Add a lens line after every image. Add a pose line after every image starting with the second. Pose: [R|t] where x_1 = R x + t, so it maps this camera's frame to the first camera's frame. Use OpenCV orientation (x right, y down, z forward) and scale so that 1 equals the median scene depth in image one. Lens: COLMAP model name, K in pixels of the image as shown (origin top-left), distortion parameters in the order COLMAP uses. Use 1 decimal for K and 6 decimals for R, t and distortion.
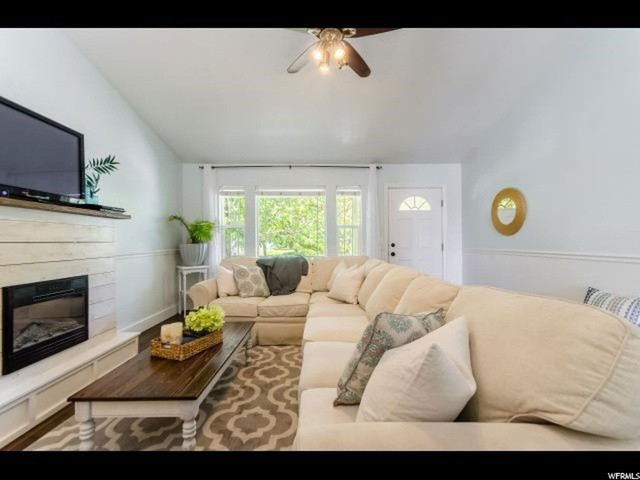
lens RADIAL K [[280.7, 0, 323.0], [0, 280.7, 239.0], [0, 0, 1]] dist [0.004425, 0.000584]
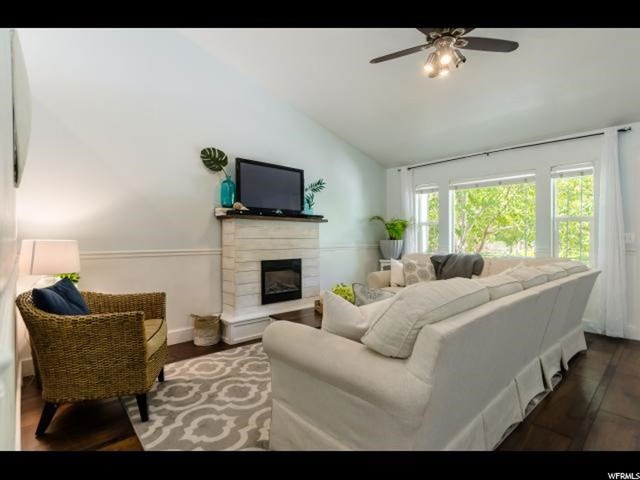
lens RADIAL K [[326.6, 0, 317.8], [0, 326.6, 240.2], [0, 0, 1]] dist [0.001919, 0.000108]
pose [[0.661086, 0.008281, -0.750264, 0.397635], [0.002816, 0.999905, 0.013518, -0.001440], [0.750305, -0.011050, 0.661000, -0.103811]]
